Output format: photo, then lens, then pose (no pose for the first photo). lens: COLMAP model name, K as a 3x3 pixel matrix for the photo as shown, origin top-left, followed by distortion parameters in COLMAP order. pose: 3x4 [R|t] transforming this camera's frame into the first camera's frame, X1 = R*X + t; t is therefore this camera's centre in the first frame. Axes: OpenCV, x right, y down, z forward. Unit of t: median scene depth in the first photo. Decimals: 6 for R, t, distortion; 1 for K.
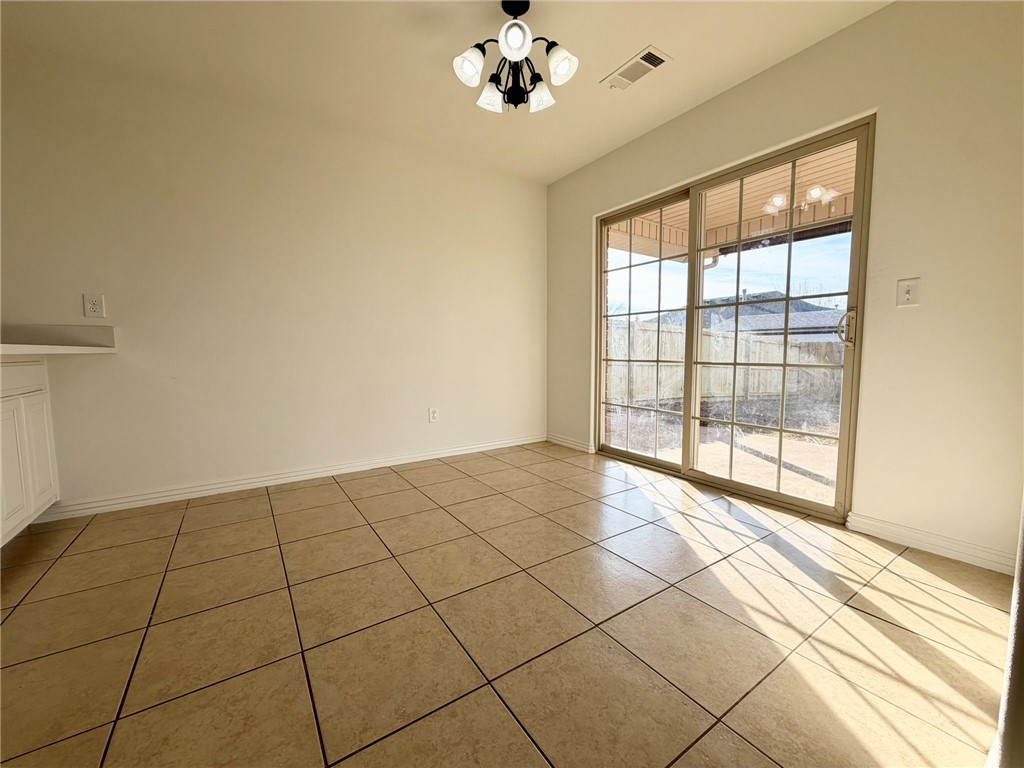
lens RADIAL K [[407.7, 0, 508.2], [0, 407.7, 386.0], [0, 0, 1]] dist [0.001078, 0.000489]
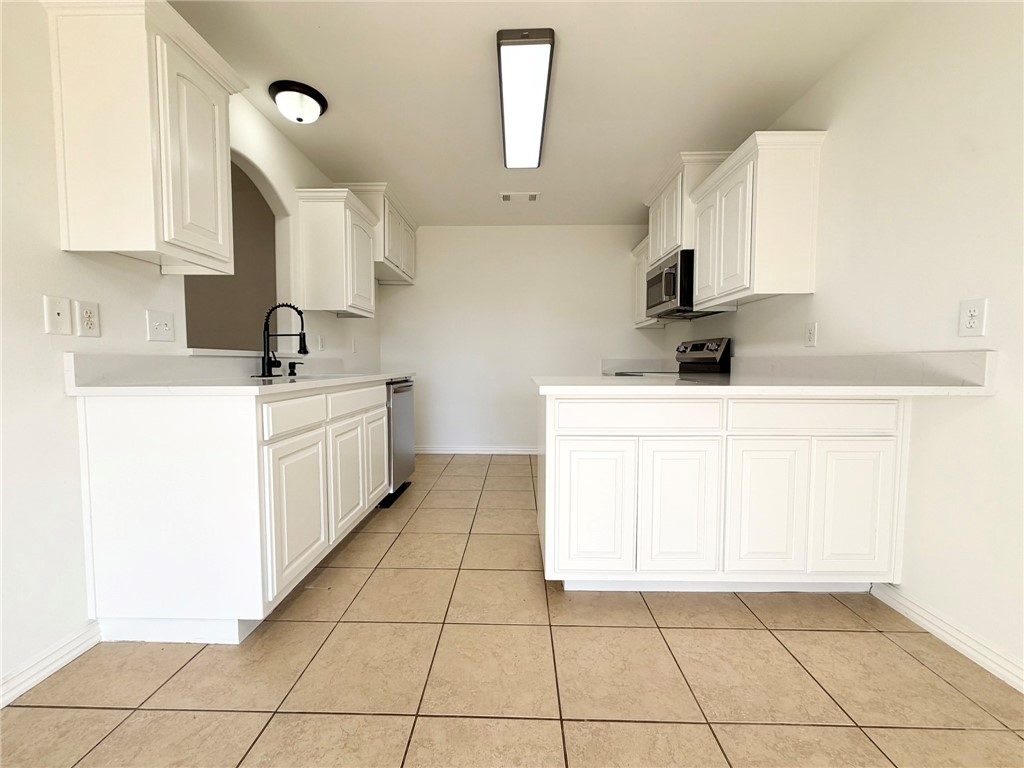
lens RADIAL K [[407.7, 0, 506.5], [0, 407.7, 384.1], [0, 0, 1]] dist [0.001078, 0.000489]
pose [[-0.573406, 0.051212, -0.817669, -0.089254], [-0.070134, 0.991312, 0.111271, -0.118447], [0.816264, 0.121150, -0.564832, 0.788311]]
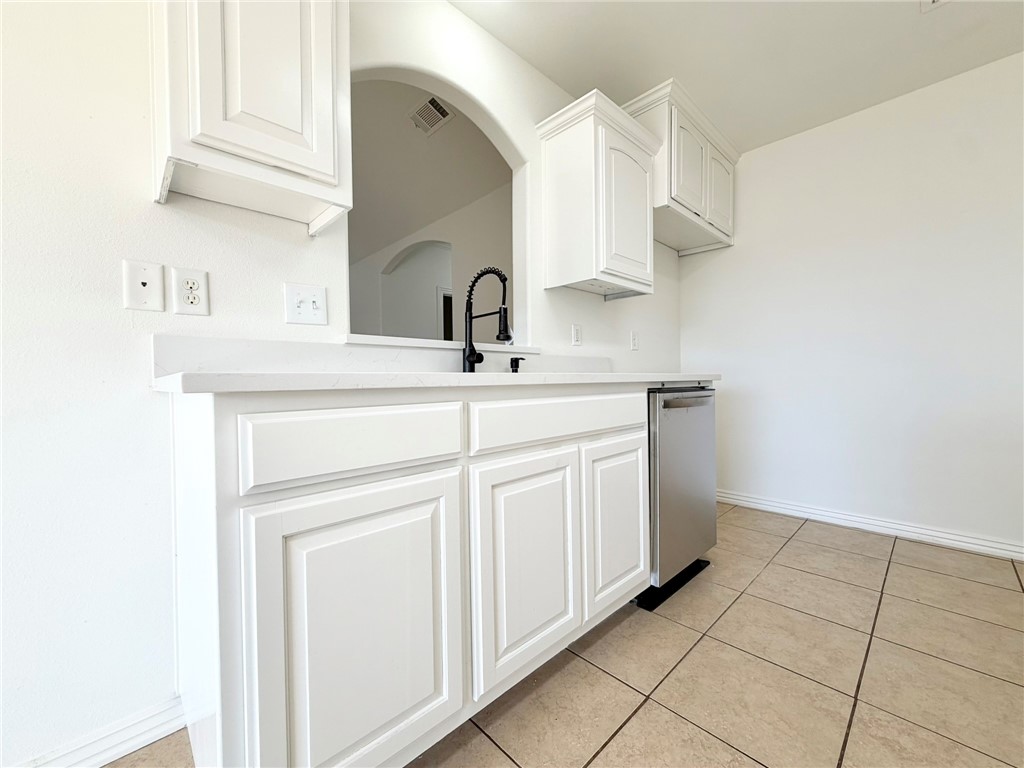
lens RADIAL K [[407.7, 0, 517.4], [0, 407.7, 382.1], [0, 0, 1]] dist [0.001078, 0.000489]
pose [[-0.981915, 0.021521, -0.188095, -0.537950], [0.003466, 0.995395, 0.095793, -0.038900], [0.189290, 0.093409, -0.977468, 0.436335]]
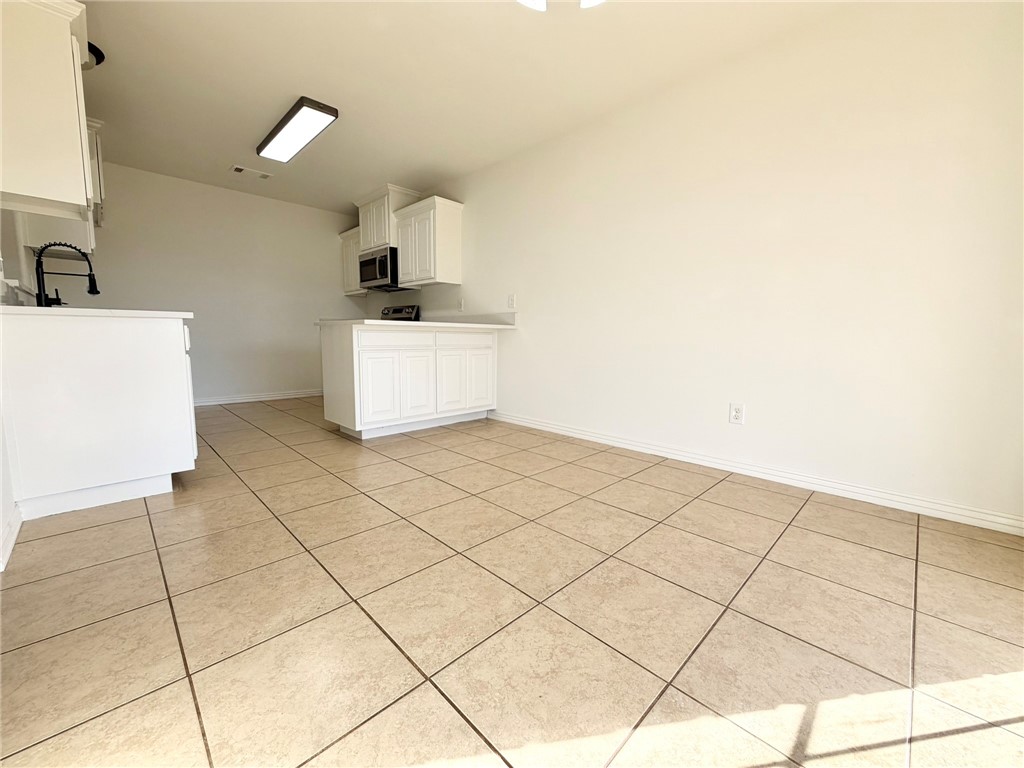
lens RADIAL K [[407.7, 0, 510.7], [0, 407.7, 382.1], [0, 0, 1]] dist [0.001078, 0.000489]
pose [[0.197189, 0.117681, -0.973277, 0.696090], [-0.100040, 0.990002, 0.099435, -0.029796], [0.975248, 0.077759, 0.206990, 0.673176]]
